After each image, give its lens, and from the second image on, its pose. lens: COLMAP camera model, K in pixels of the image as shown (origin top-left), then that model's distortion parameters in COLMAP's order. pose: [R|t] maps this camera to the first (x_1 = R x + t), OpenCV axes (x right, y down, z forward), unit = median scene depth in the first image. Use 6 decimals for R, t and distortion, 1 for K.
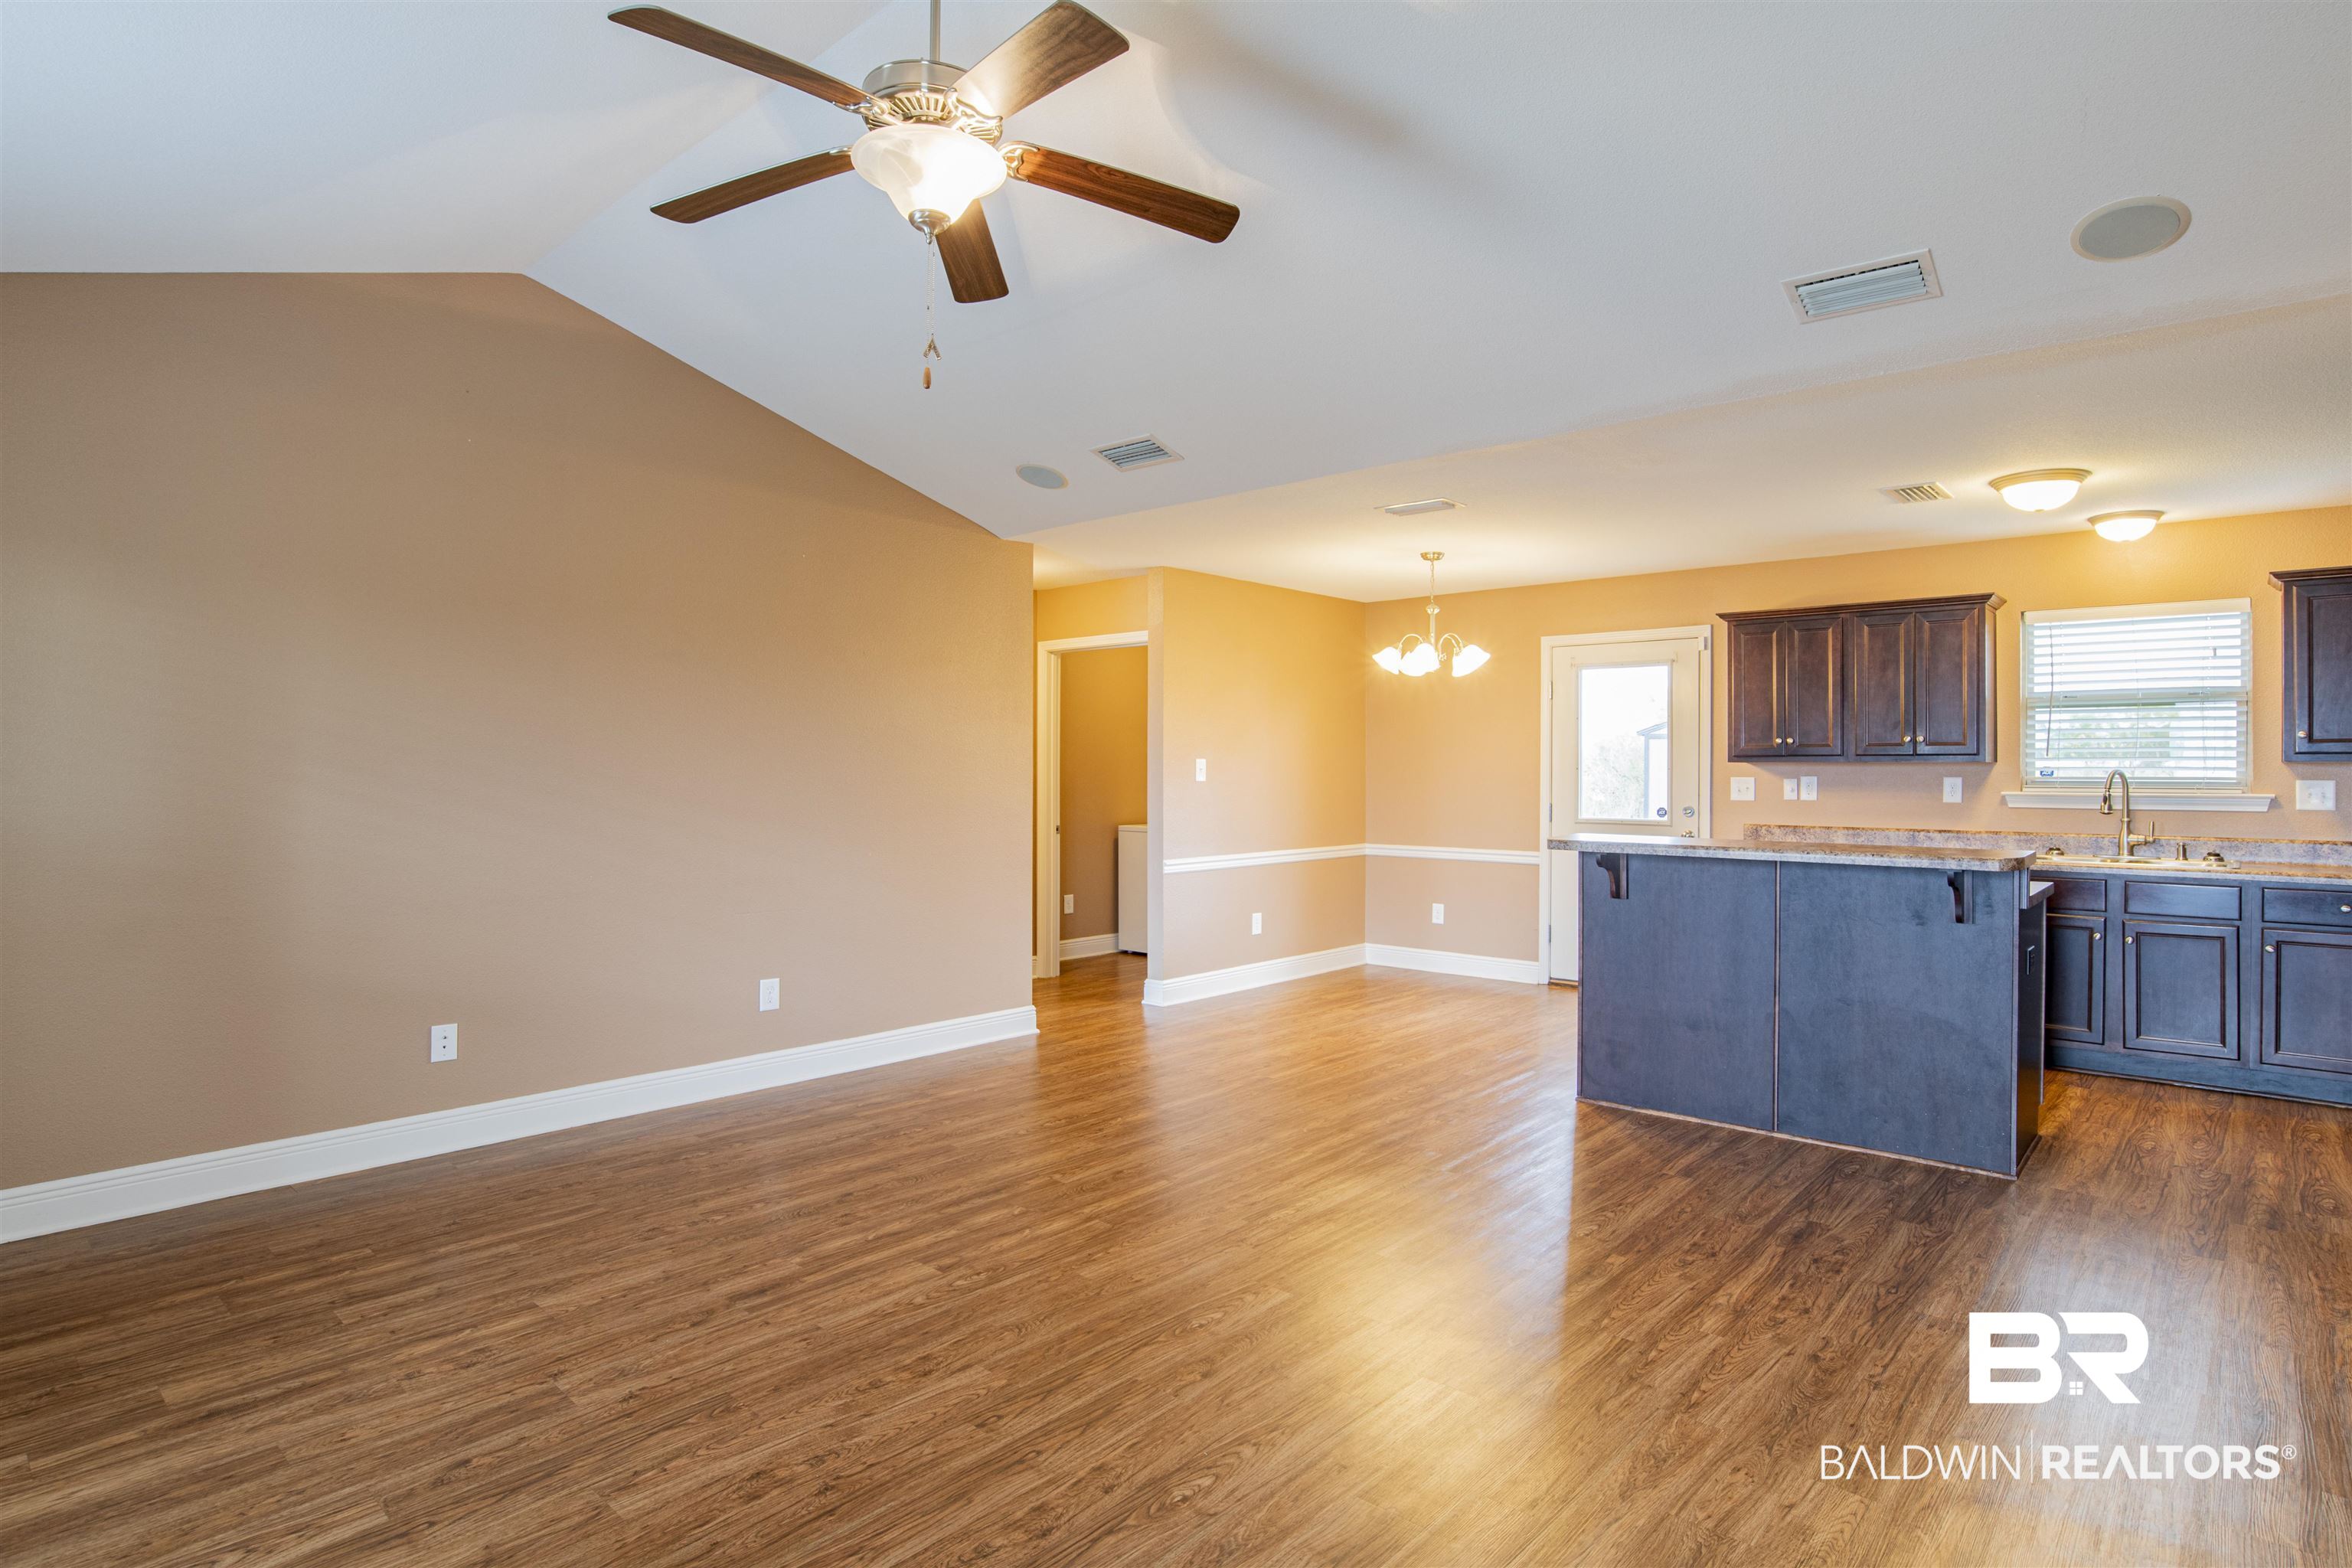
lens RADIAL K [[1232.3, 0, 1223.6], [0, 1232.3, 759.6], [0, 0, 1]] dist [-0.057507, 0.019219]
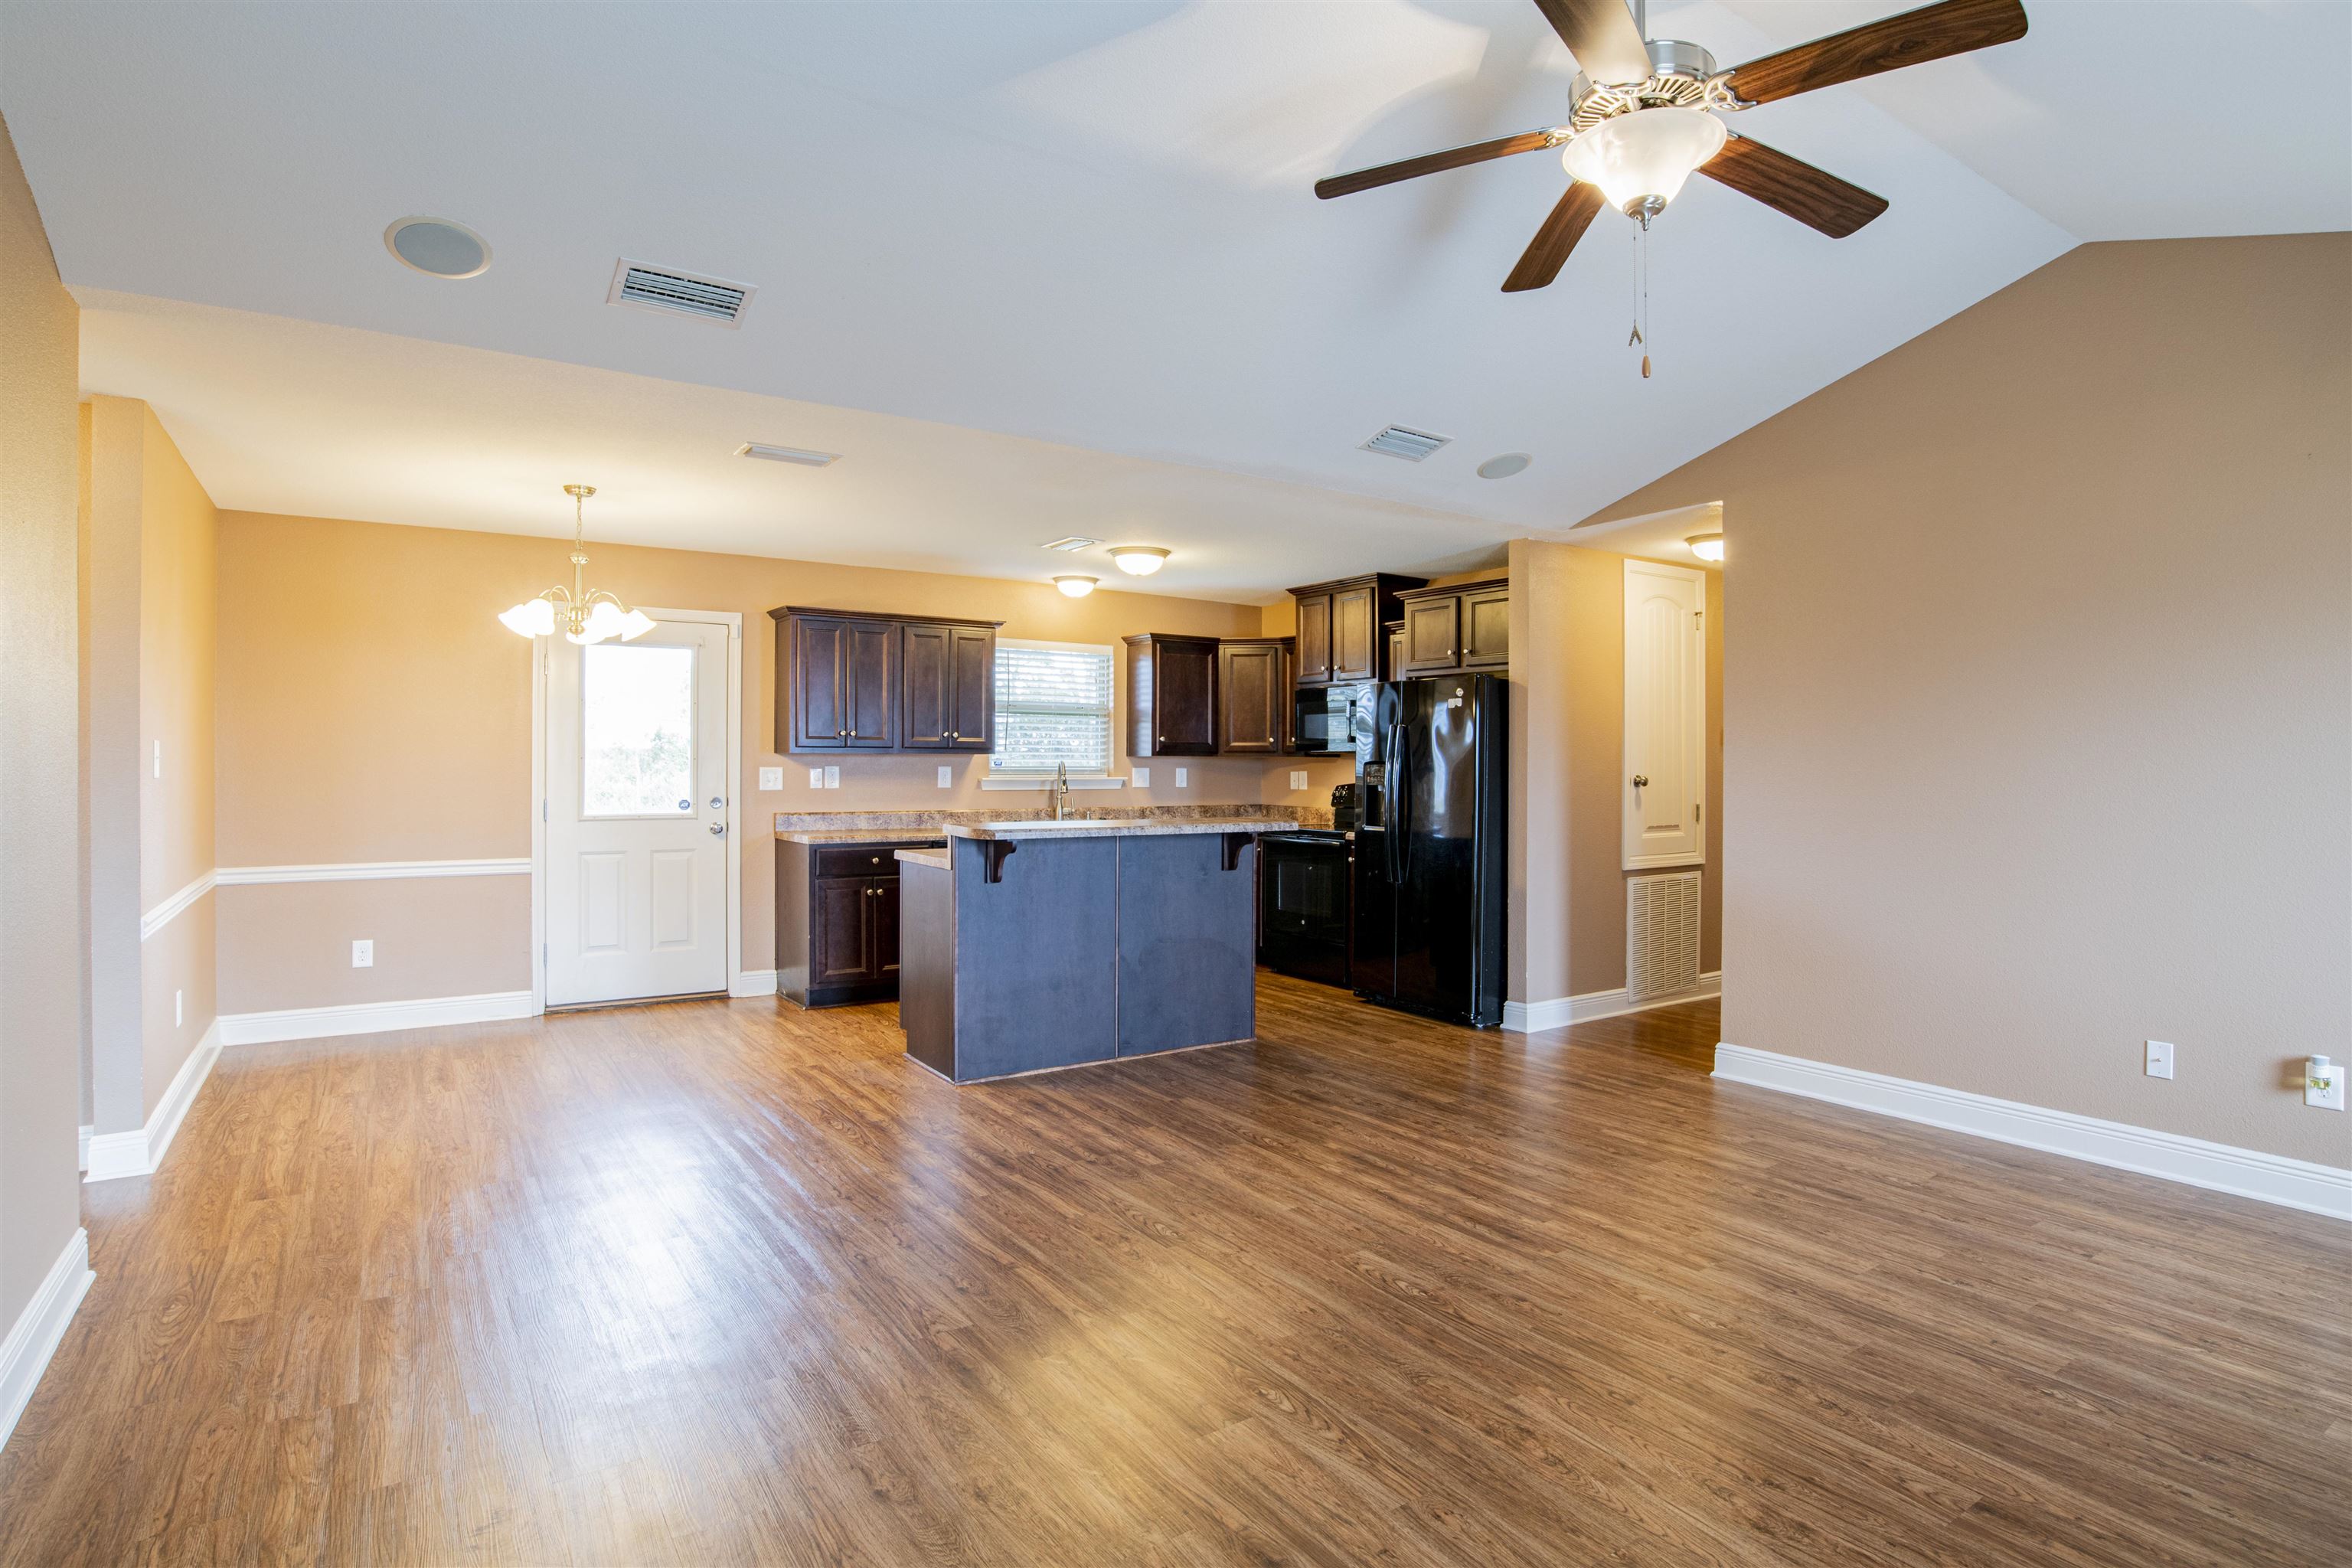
lens RADIAL K [[1232.3, 0, 1175.5], [0, 1232.3, 765.3], [0, 0, 1]] dist [-0.057507, 0.019219]
pose [[0.250130, -0.003856, 0.968205, -0.602628], [-0.011989, 0.999903, 0.007080, 0.002244], [-0.968138, -0.013379, 0.250060, 0.525822]]
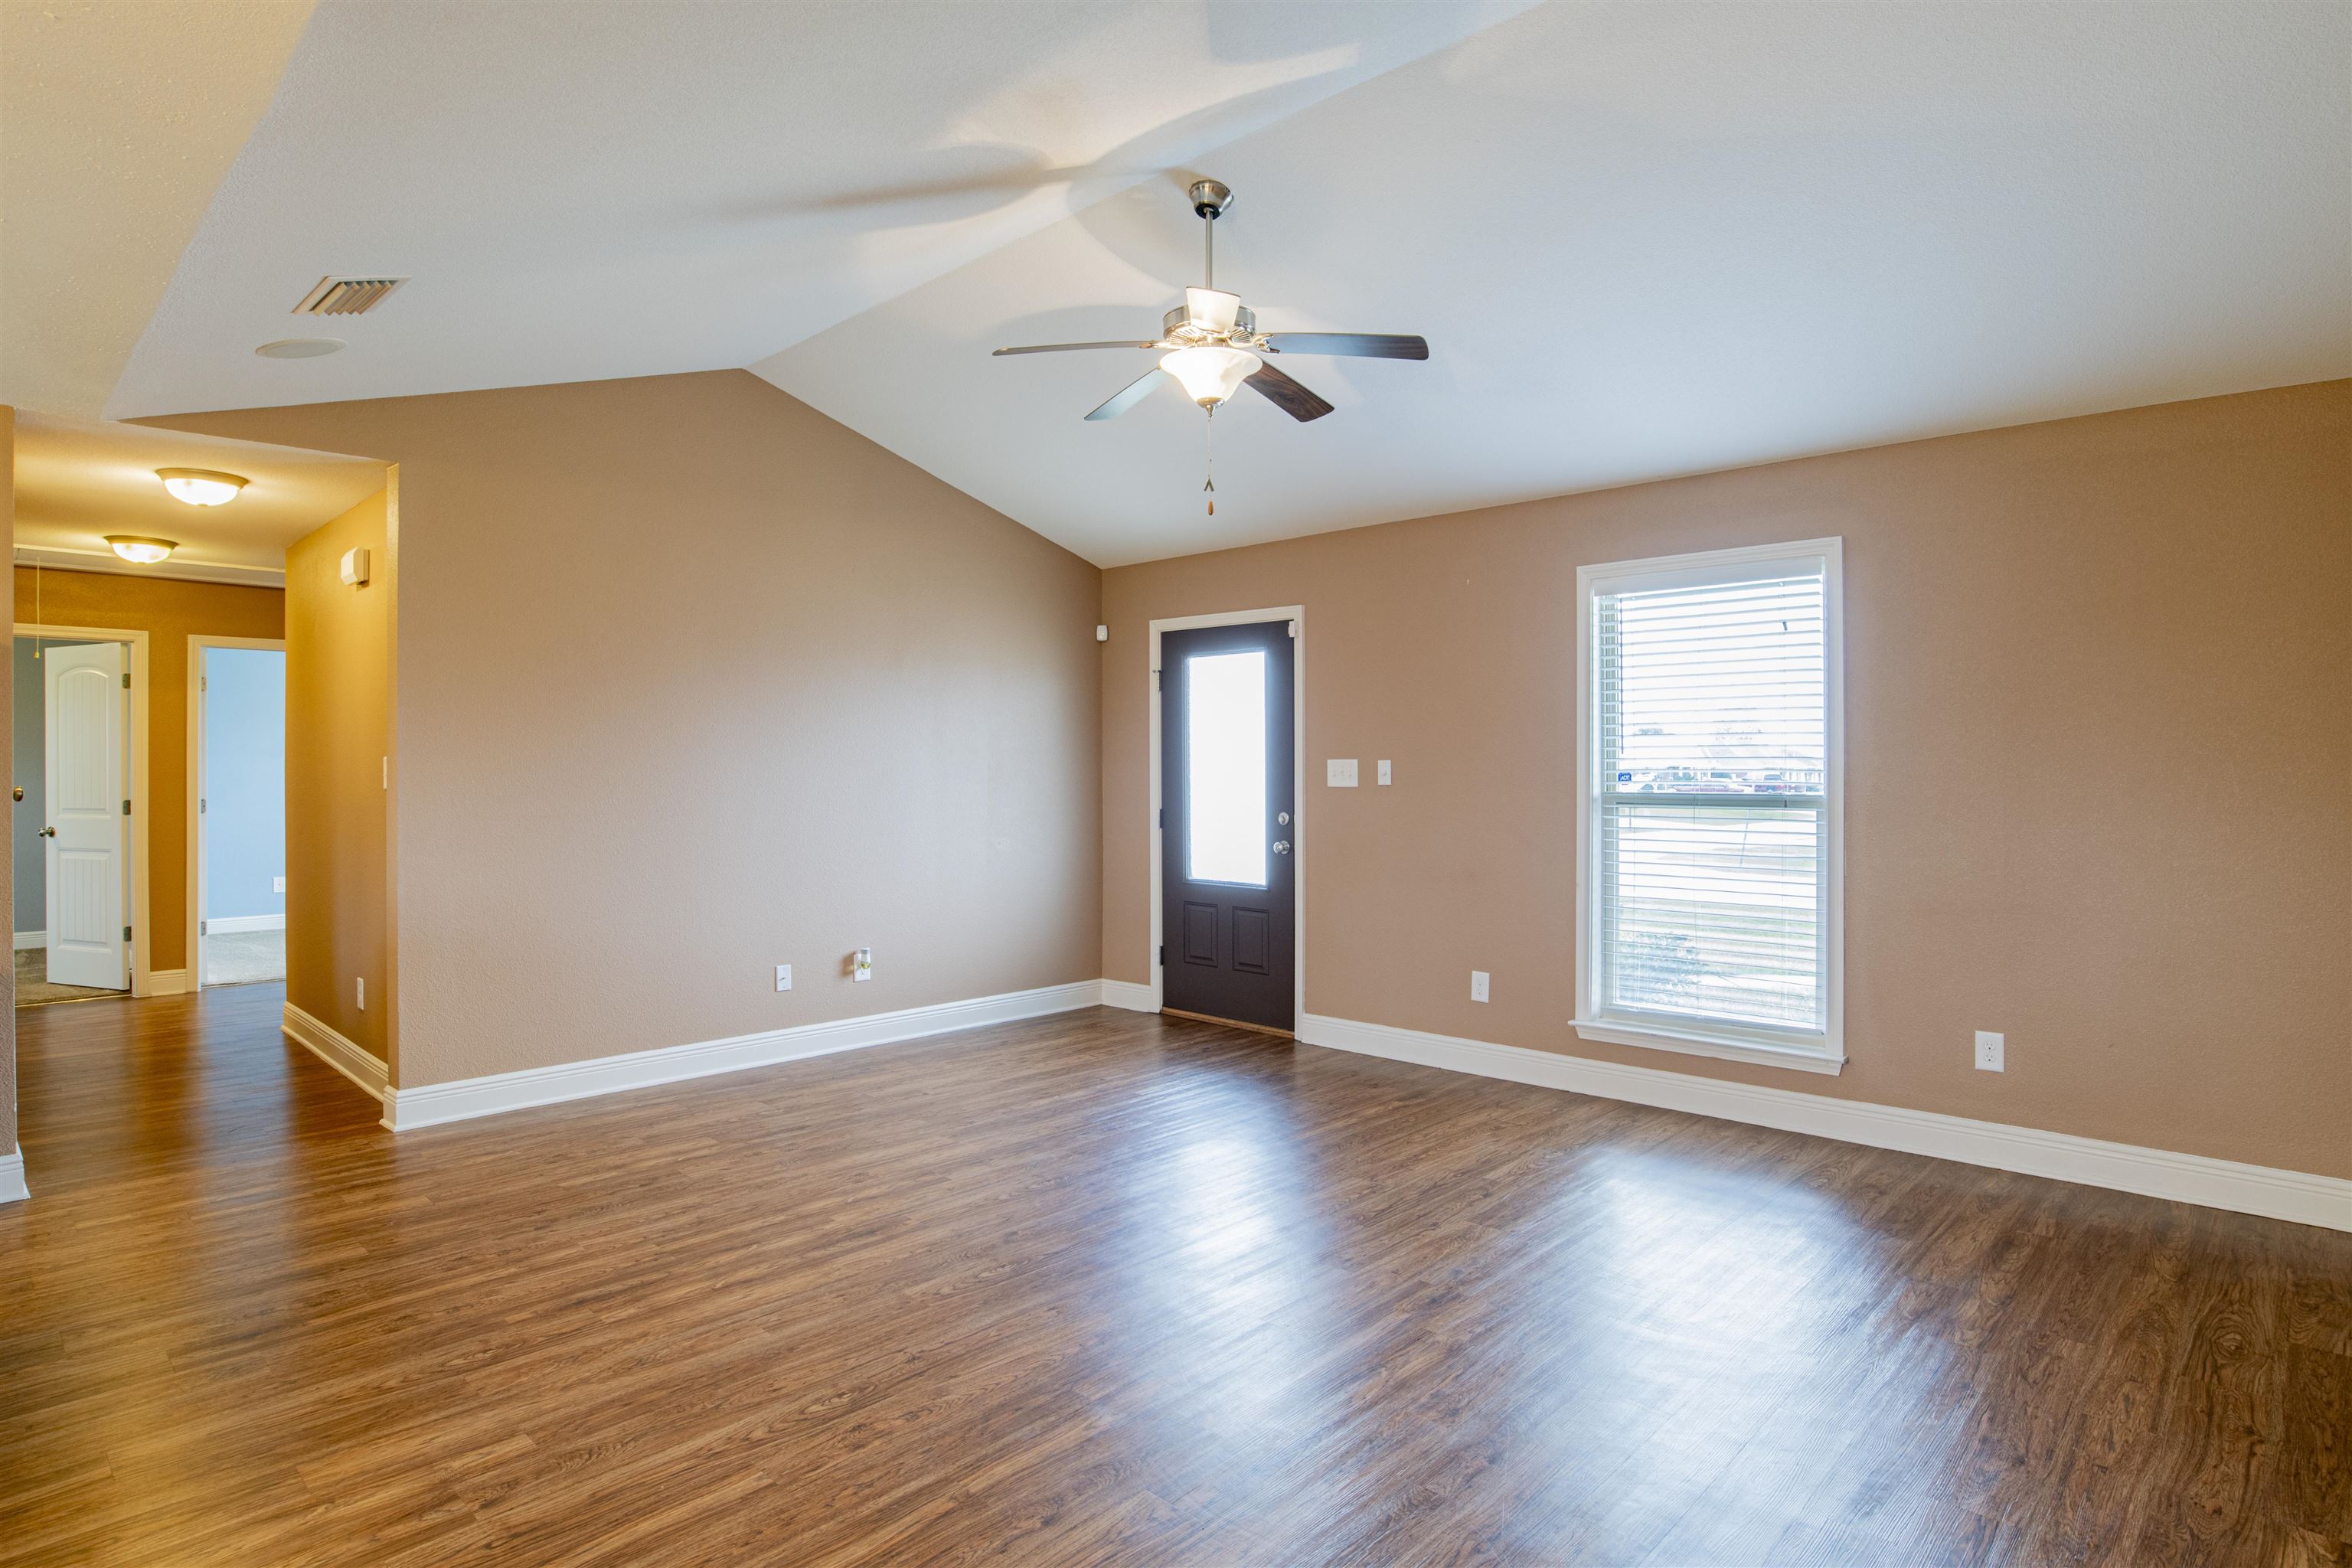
lens RADIAL K [[1232.3, 0, 1229.3], [0, 1232.3, 767.9], [0, 0, 1]] dist [-0.057507, 0.019219]
pose [[-0.999978, -0.002888, 0.005965, -0.128121], [-0.002932, 0.999968, -0.007487, 0.007159], [-0.005943, -0.007504, -0.999954, 1.175522]]
